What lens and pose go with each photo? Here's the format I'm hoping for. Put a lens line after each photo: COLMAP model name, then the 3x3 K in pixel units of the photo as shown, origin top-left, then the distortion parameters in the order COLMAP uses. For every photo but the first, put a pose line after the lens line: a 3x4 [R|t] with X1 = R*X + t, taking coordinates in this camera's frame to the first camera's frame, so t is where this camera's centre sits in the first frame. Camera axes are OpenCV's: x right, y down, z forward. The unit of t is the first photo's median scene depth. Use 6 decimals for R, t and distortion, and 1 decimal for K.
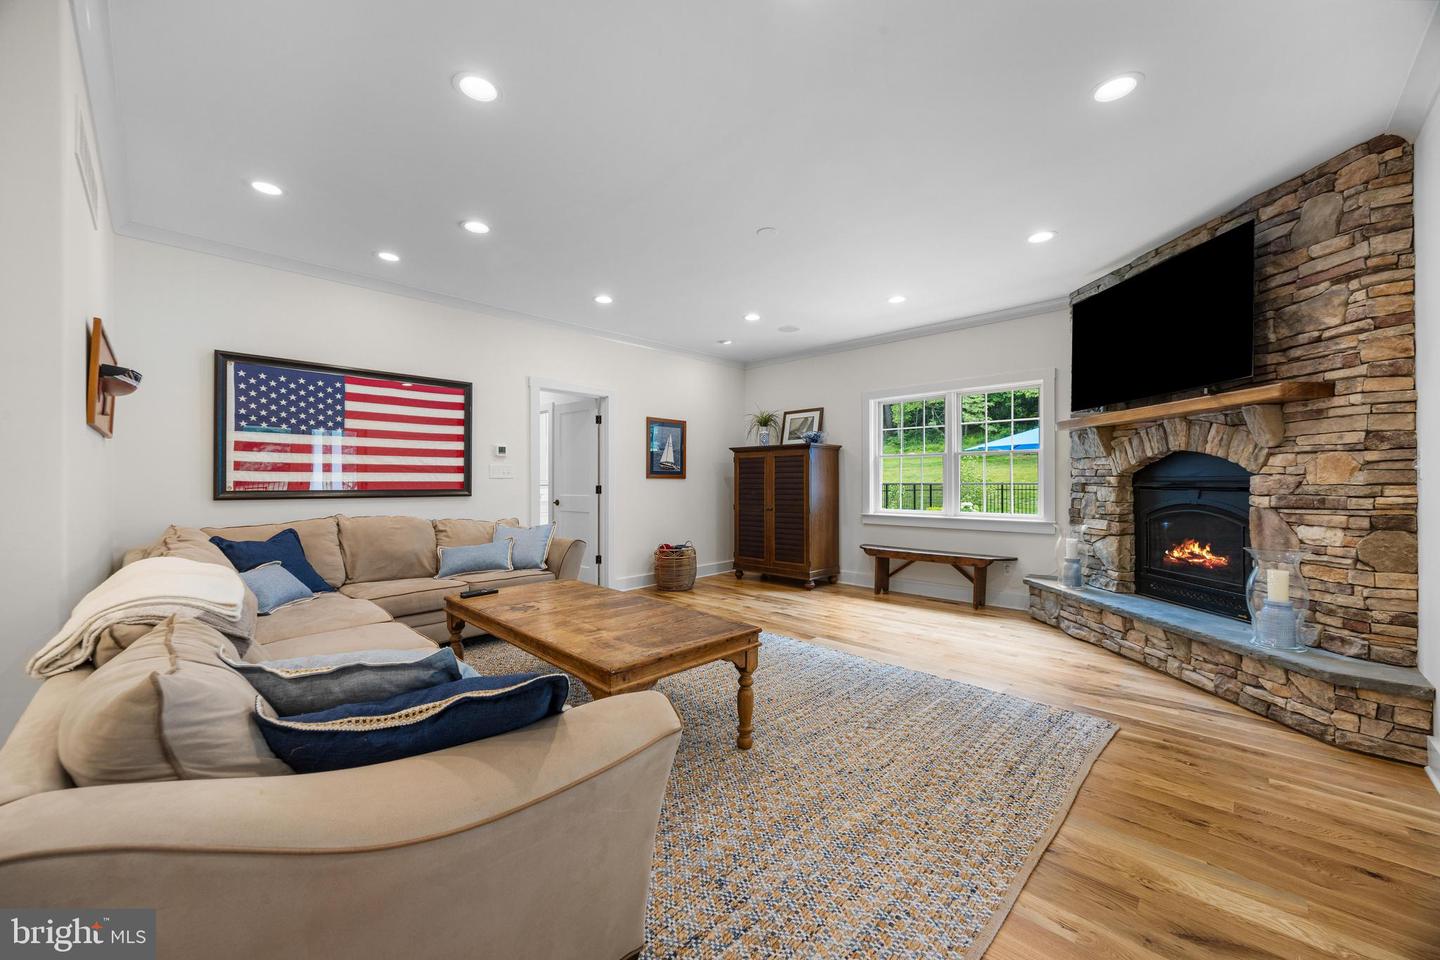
lens RADIAL K [[544.1, 0, 730.4], [0, 544.1, 478.0], [0, 0, 1]] dist [-0.000930, -0.000377]
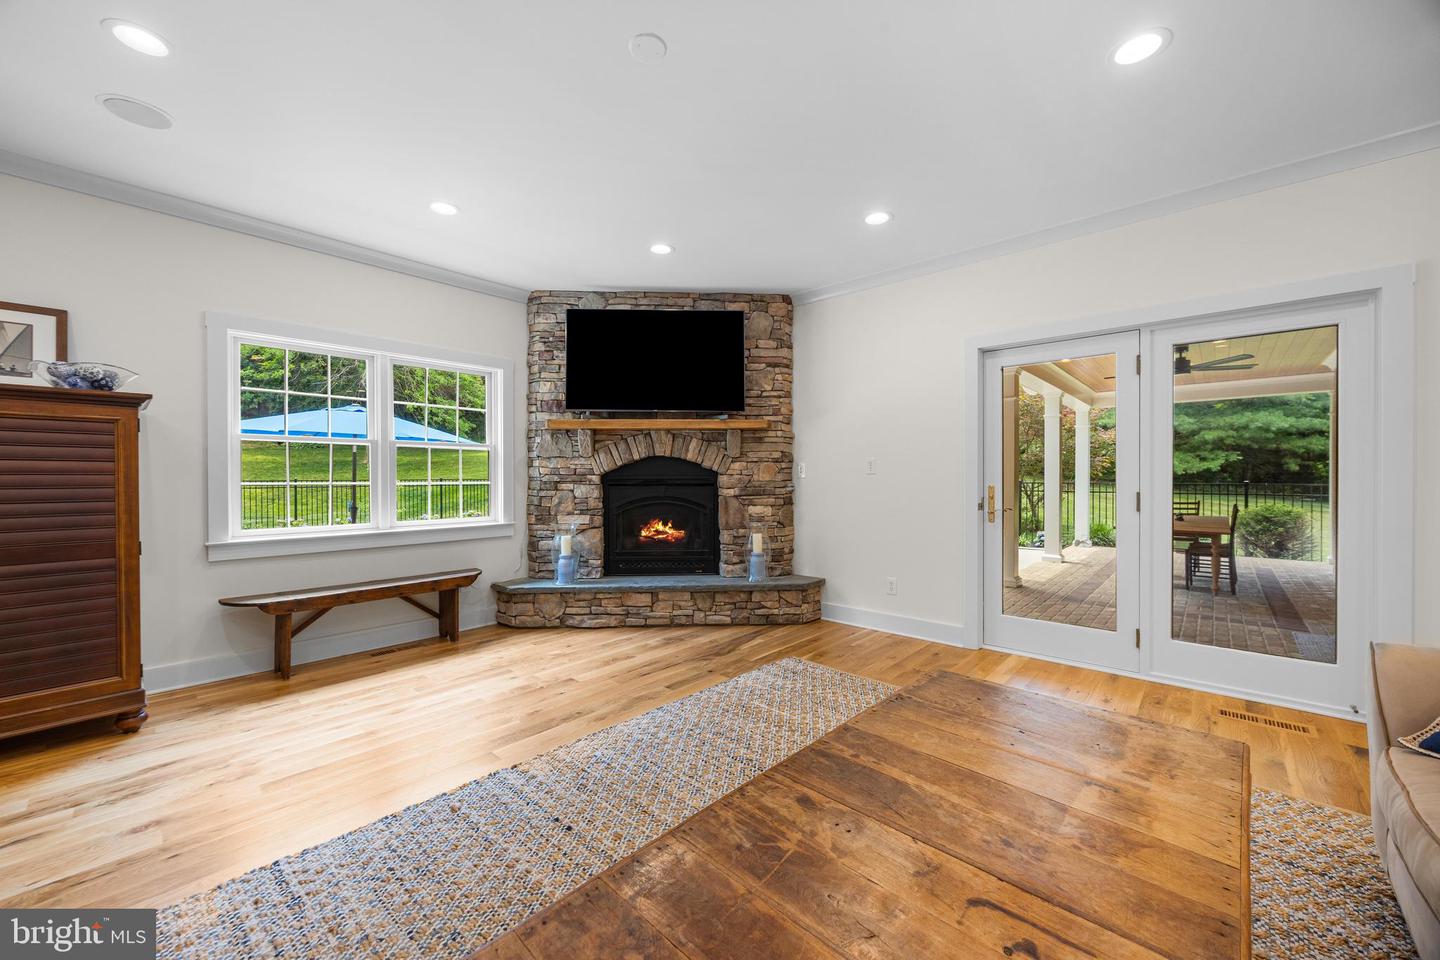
lens RADIAL K [[544.1, 0, 719.6], [0, 544.1, 478.8], [0, 0, 1]] dist [-0.000930, -0.000377]
pose [[-0.012586, -0.005624, 0.999905, -0.527032], [-0.003789, 0.999977, 0.005577, -0.003257], [-0.999914, -0.003718, -0.012607, 0.962403]]
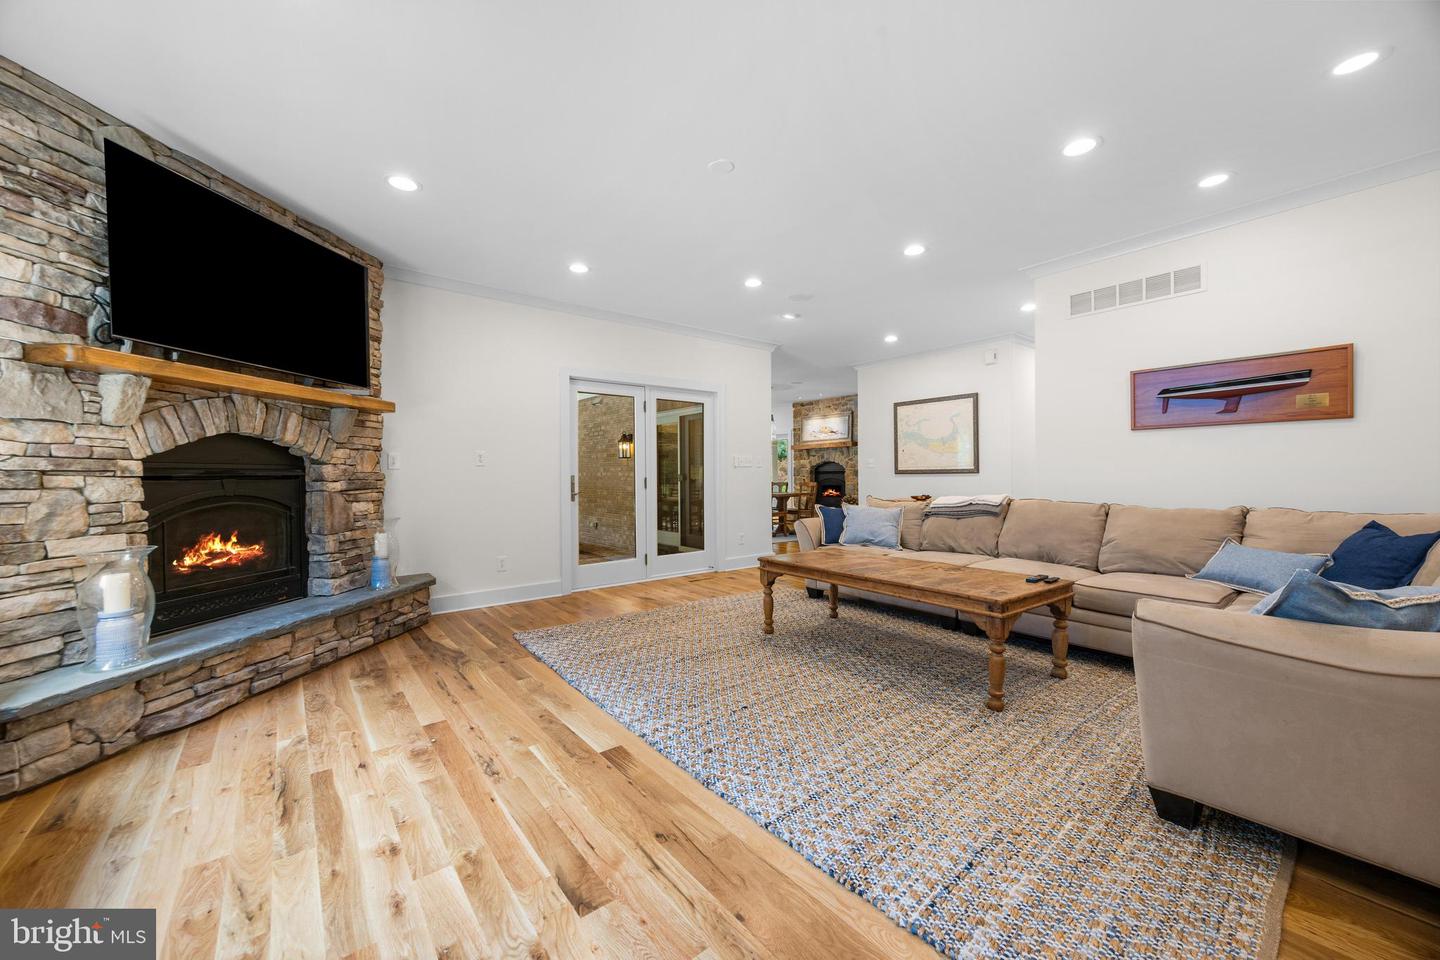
lens RADIAL K [[544.1, 0, 708.9], [0, 544.1, 478.2], [0, 0, 1]] dist [-0.000930, -0.000377]
pose [[-0.986708, 0.004868, 0.162429, -0.044286], [0.005117, 0.999986, 0.001115, 0.025635], [-0.162421, 0.001931, -0.986720, 1.901927]]
